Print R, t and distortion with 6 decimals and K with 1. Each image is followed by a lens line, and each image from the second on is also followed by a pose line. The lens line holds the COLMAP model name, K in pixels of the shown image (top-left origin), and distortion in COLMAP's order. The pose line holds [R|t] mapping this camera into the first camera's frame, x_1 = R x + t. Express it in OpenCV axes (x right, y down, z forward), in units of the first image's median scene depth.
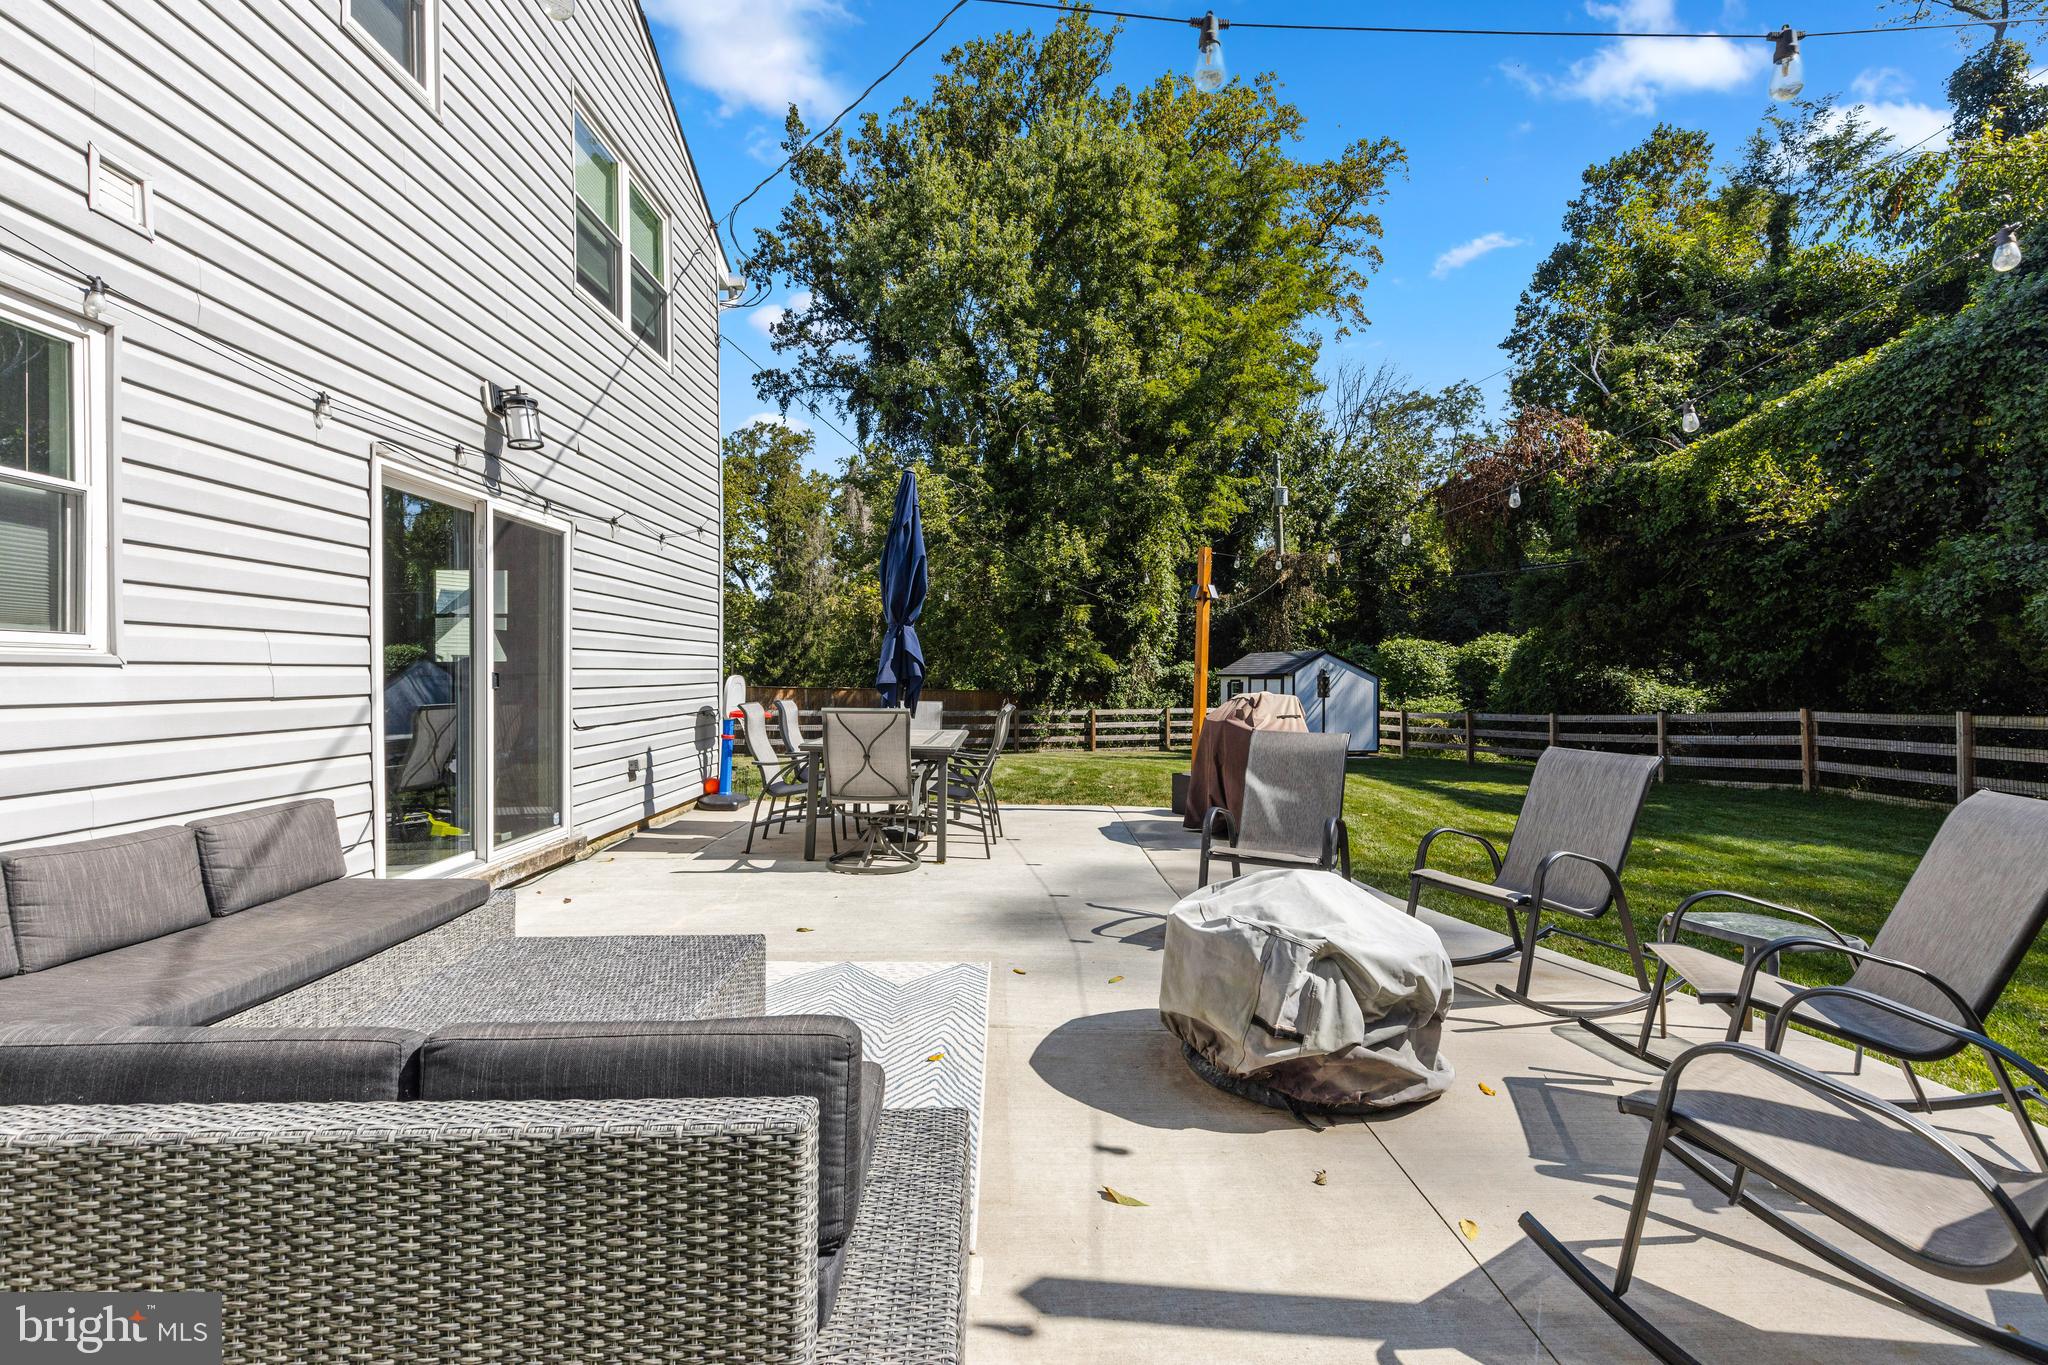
lens RADIAL K [[932.0, 0, 1035.4], [0, 932.0, 676.2], [0, 0, 1]] dist [-0.001109, 0.000253]
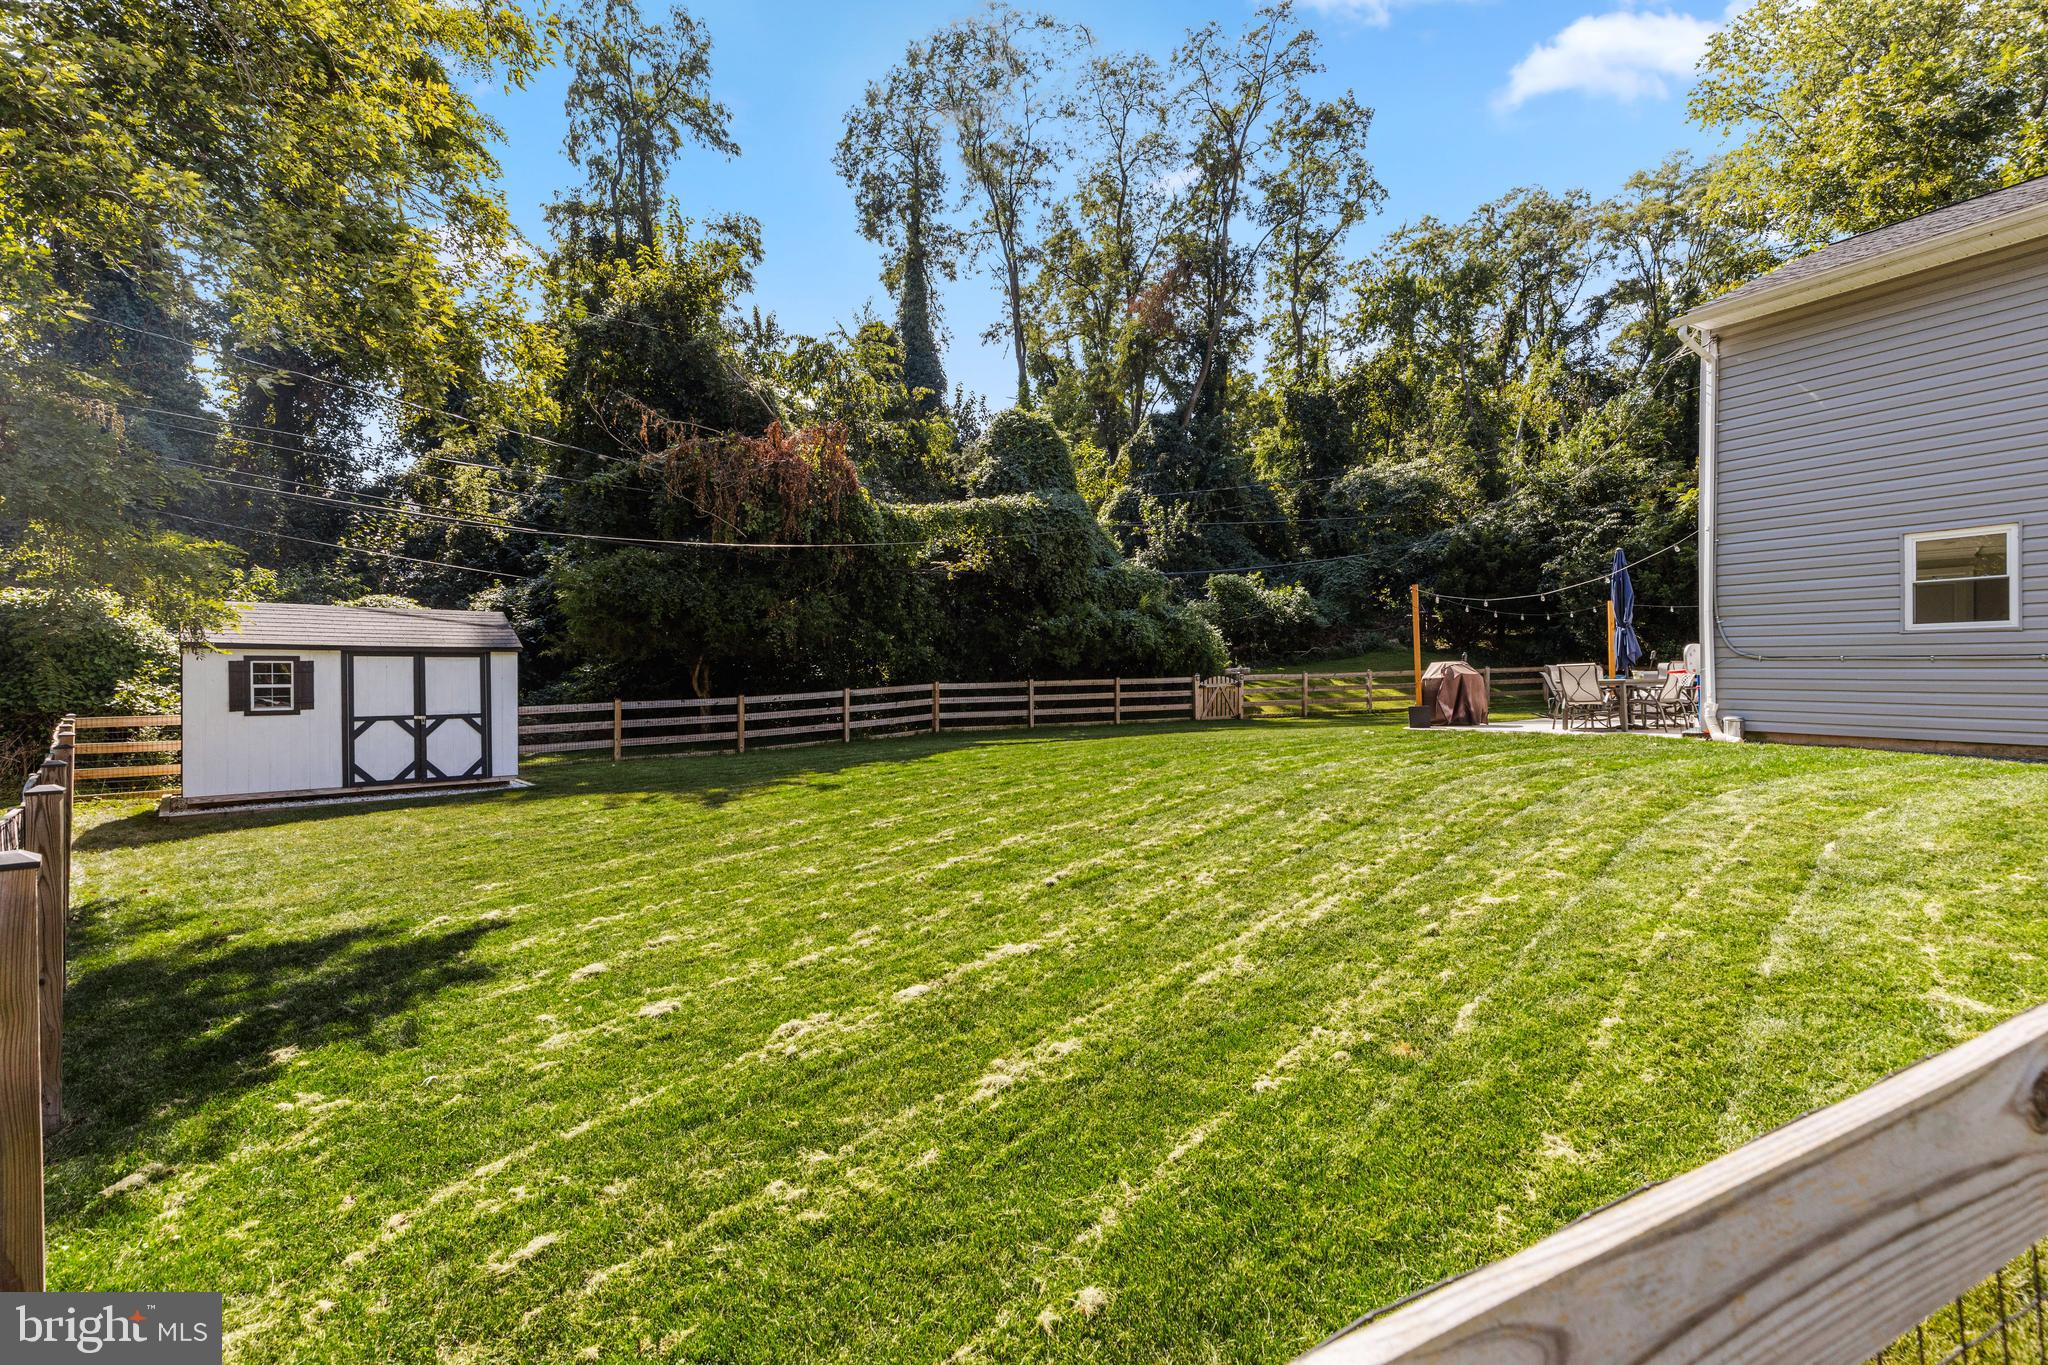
lens RADIAL K [[927.8, 0, 1016.5], [0, 927.8, 676.3], [0, 0, 1]] dist [0.004624, 0.000312]
pose [[-0.447194, 0.000983, 0.894436, -0.380438], [0.000706, 0.999999, -0.000746, 0.014124], [-0.894437, 0.000298, -0.447194, 0.866291]]
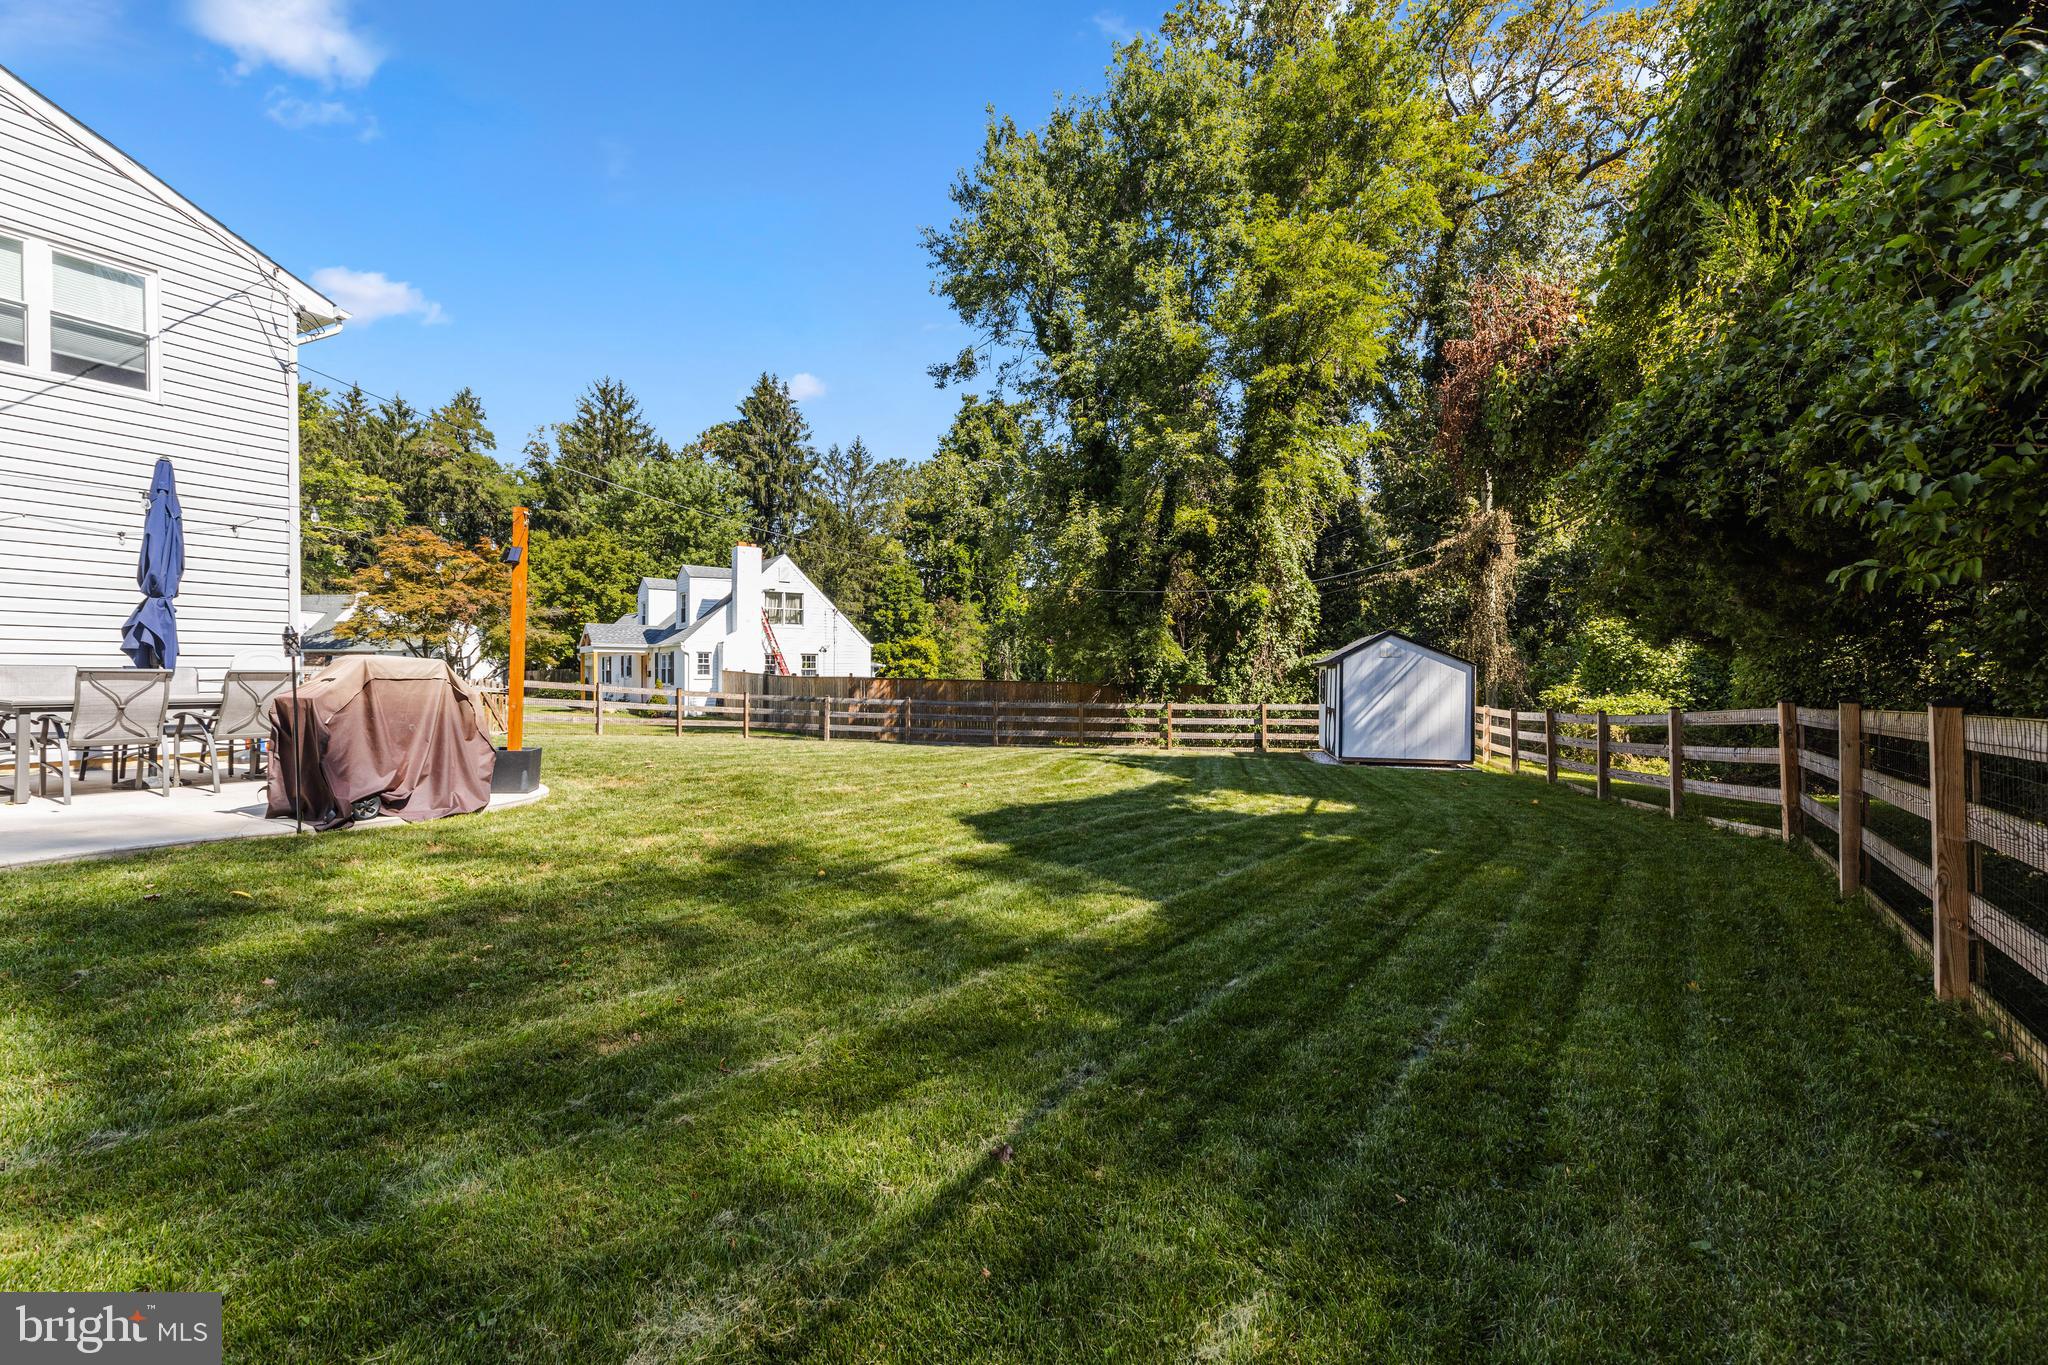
lens RADIAL K [[927.8, 0, 1016.5], [0, 927.8, 676.3], [0, 0, 1]] dist [0.004624, 0.000312]
pose [[0.884342, 0.002141, -0.466835, 0.350867], [-0.002629, 0.999996, -0.000395, 0.010353], [0.466832, 0.001577, 0.884345, 0.132591]]
